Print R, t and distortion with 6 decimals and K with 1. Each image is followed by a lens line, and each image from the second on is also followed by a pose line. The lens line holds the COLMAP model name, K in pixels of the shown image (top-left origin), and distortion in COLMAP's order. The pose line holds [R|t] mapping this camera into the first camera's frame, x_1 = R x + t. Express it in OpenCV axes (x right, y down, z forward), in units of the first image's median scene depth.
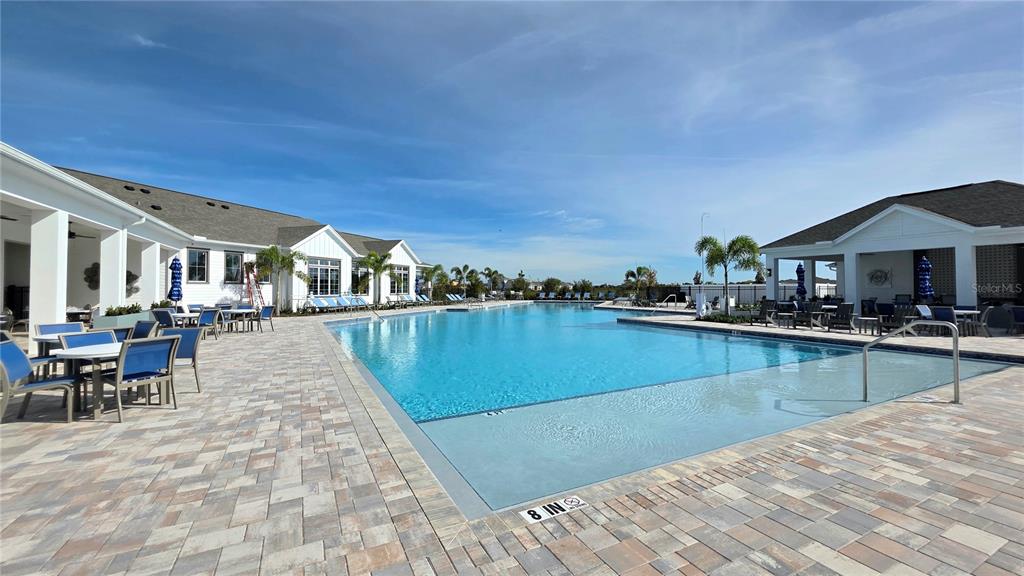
lens RADIAL K [[411.5, 0, 518.7], [0, 411.5, 292.9], [0, 0, 1]] dist [0.001948, -0.000369]
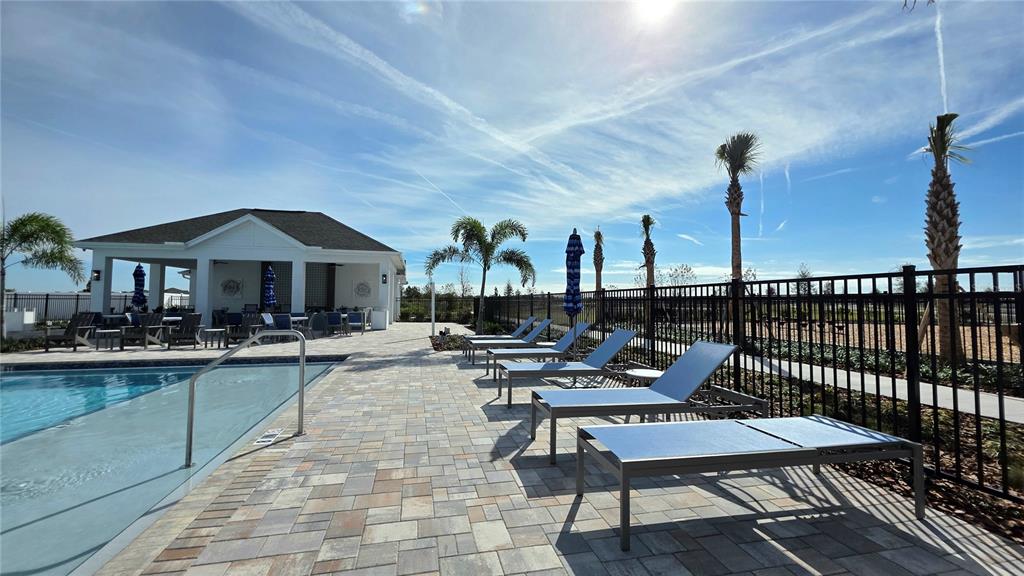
lens RADIAL K [[411.5, 0, 511.2], [0, 411.5, 263.8], [0, 0, 1]] dist [0.001948, -0.000369]
pose [[0.256713, 0.089184, 0.962364, 0.116426], [0.006806, 0.995542, -0.094074, 0.005984], [-0.966464, 0.030699, 0.254962, 0.122463]]
